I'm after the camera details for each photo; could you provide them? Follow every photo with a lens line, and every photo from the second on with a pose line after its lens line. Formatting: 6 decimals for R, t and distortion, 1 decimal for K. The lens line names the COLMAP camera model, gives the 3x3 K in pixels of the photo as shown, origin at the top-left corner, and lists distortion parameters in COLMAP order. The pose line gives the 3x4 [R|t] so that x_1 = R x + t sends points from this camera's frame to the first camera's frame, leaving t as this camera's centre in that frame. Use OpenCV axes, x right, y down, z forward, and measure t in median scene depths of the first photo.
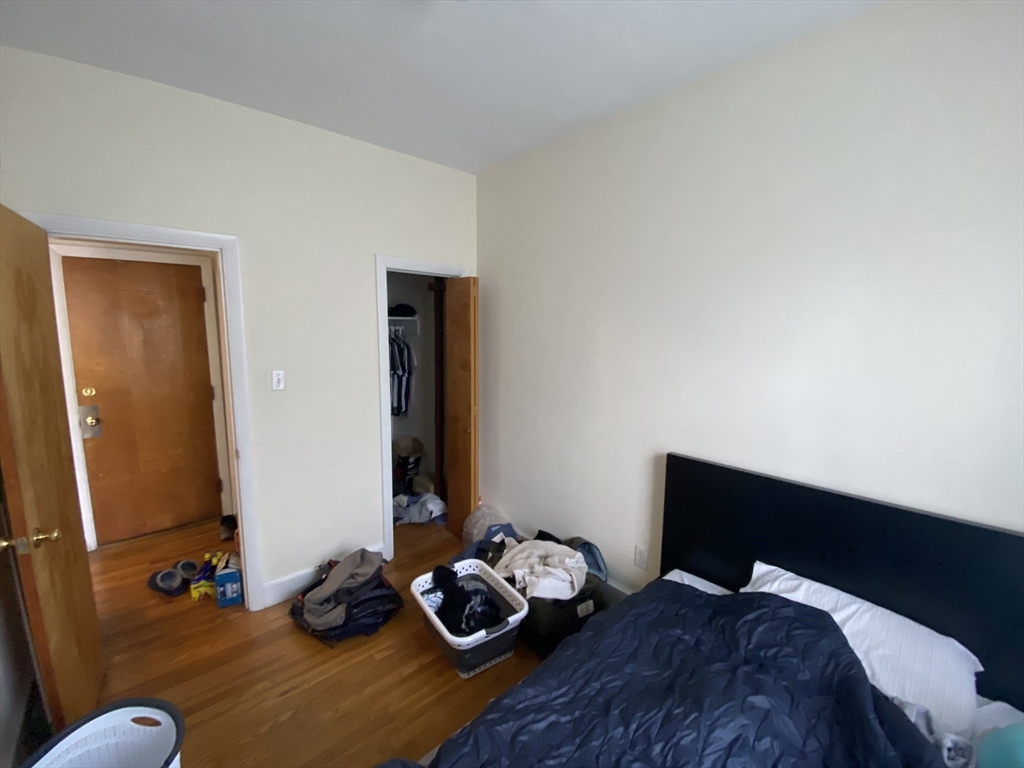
lens RADIAL K [[416.7, 0, 508.9], [0, 416.7, 383.2], [0, 0, 1]] dist [0.023899, -0.021143]
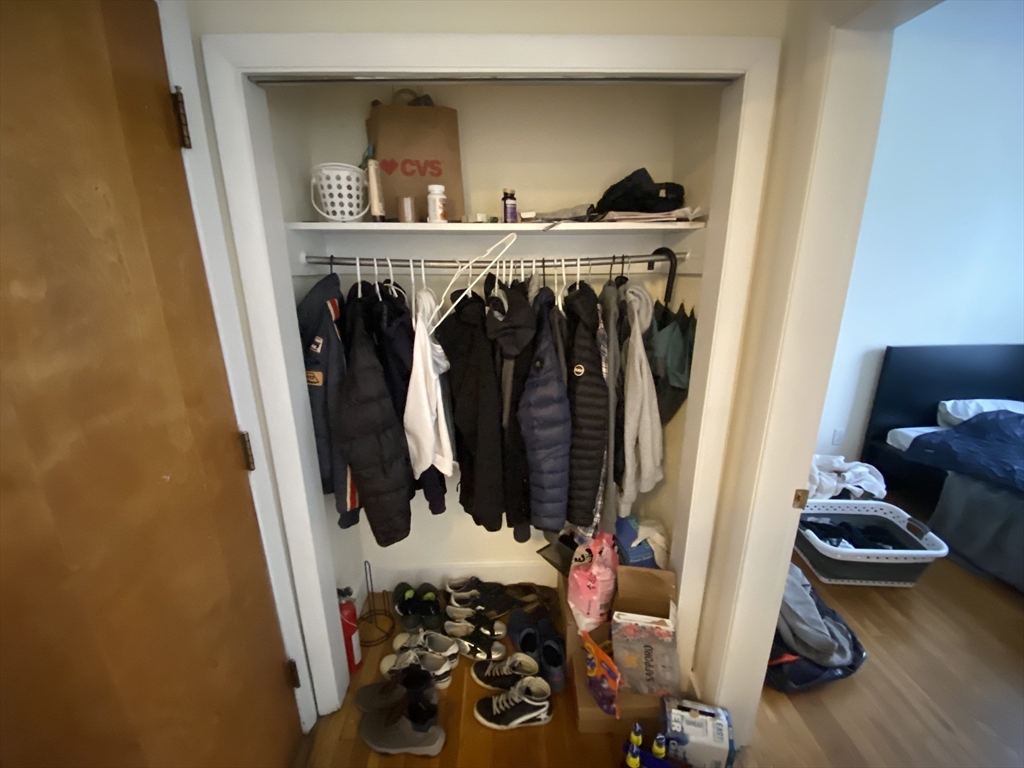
lens RADIAL K [[414.9, 0, 514.0], [0, 414.9, 382.5], [0, 0, 1]] dist [0.027951, -0.023374]
pose [[0.639605, -0.224915, 0.735064, -1.412198], [0.113913, 0.973413, 0.198724, -0.122228], [-0.760216, -0.043371, 0.648221, 1.110194]]
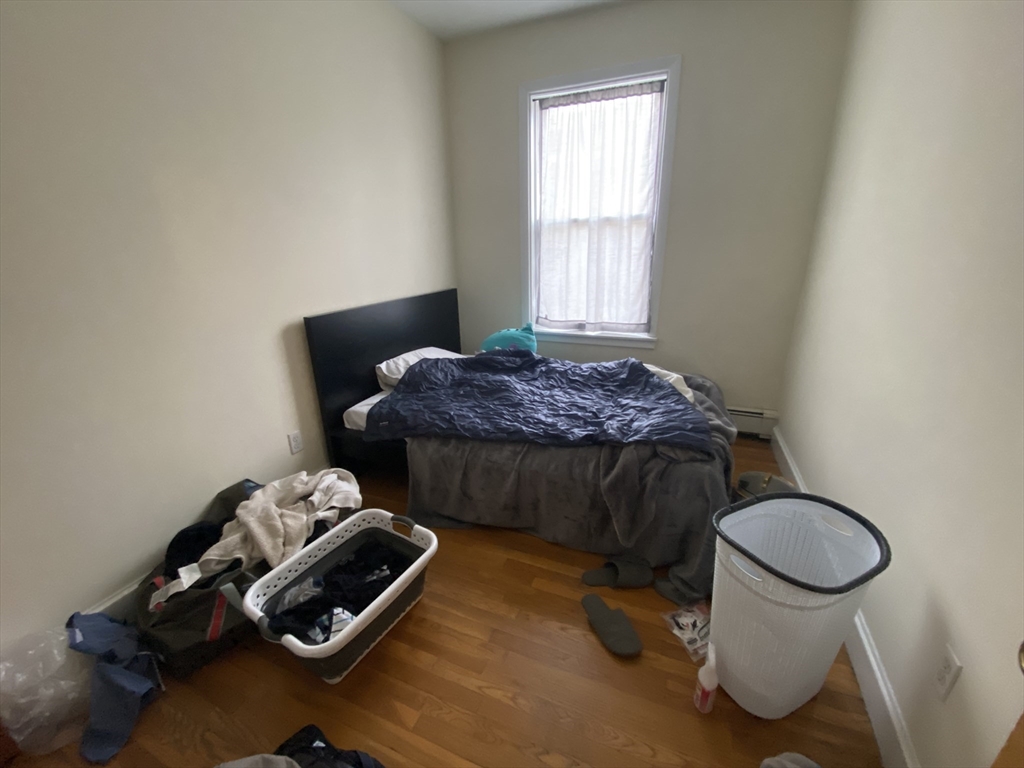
lens RADIAL K [[414.9, 0, 514.0], [0, 414.9, 382.5], [0, 0, 1]] dist [0.027951, -0.023374]
pose [[-0.434323, -0.284297, 0.854715, -0.811447], [0.130840, 0.918910, 0.372136, -0.003238], [-0.891204, 0.273458, -0.361907, 1.025399]]
